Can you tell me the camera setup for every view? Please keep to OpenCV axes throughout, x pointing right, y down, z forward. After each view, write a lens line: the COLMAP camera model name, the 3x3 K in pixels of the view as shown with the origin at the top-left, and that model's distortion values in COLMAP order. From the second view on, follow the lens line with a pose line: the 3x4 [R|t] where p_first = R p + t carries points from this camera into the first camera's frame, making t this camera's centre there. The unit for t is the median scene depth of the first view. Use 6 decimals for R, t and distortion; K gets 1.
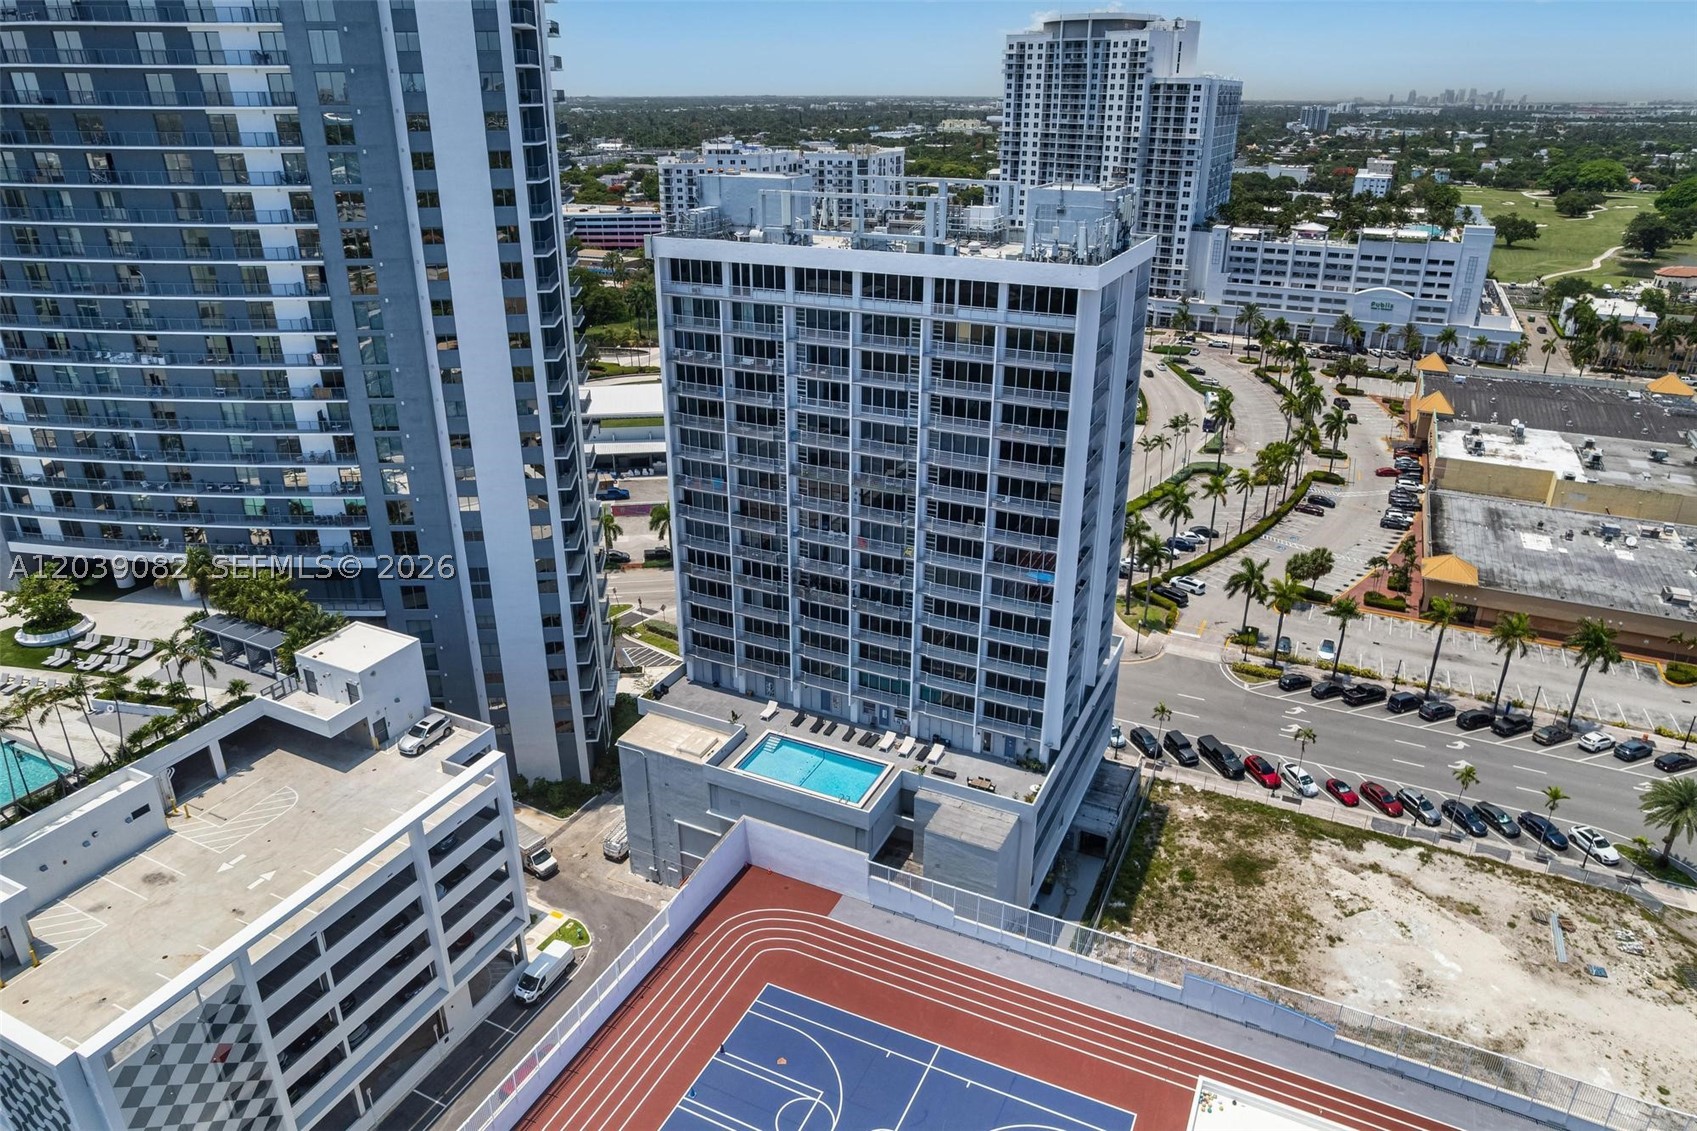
lens RADIAL K [[1080.2, 0, 850.4], [0, 1080.2, 553.3], [0, 0, 1]] dist [-0.080602, 0.067077]
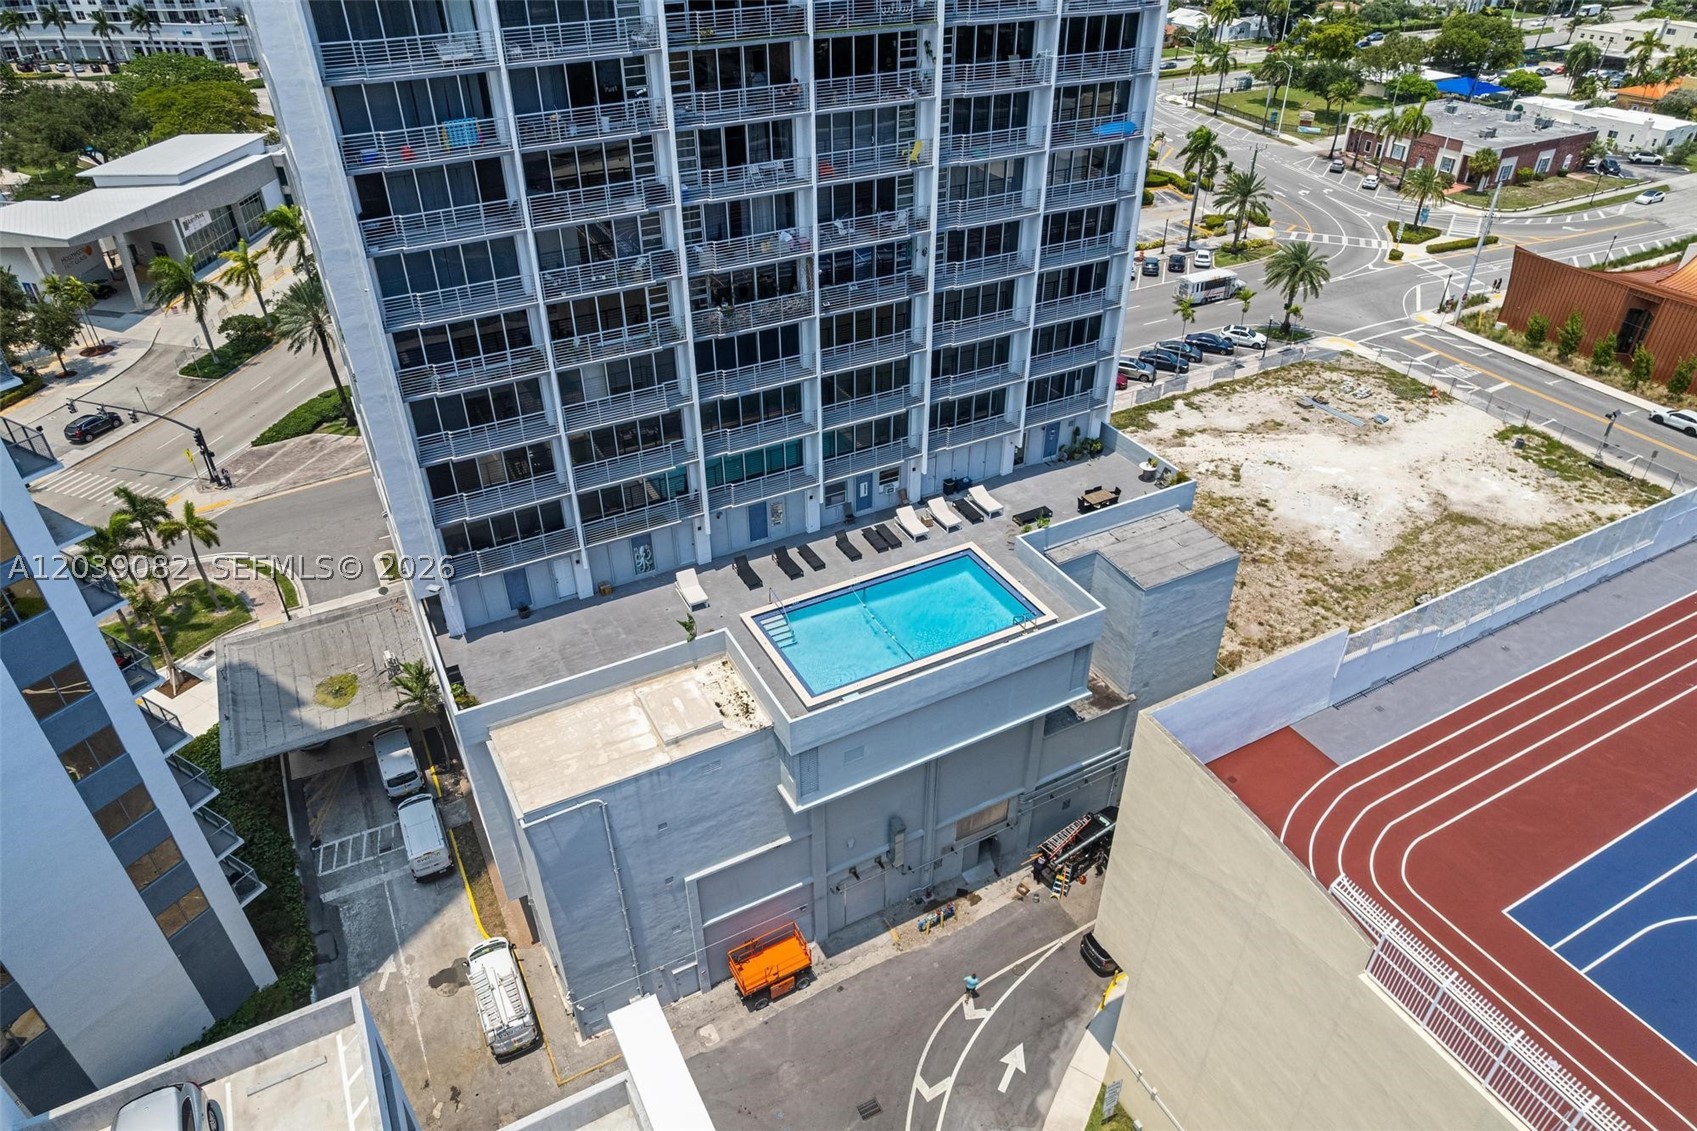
lens RADIAL K [[1080.2, 0, 850.4], [0, 1080.2, 553.3], [0, 0, 1]] dist [-0.080602, 0.067077]
pose [[0.597396, -0.459210, 0.657453, -0.381662], [0.323588, 0.888150, 0.326315, -0.008482], [-0.733763, 0.017804, 0.679172, 0.660300]]
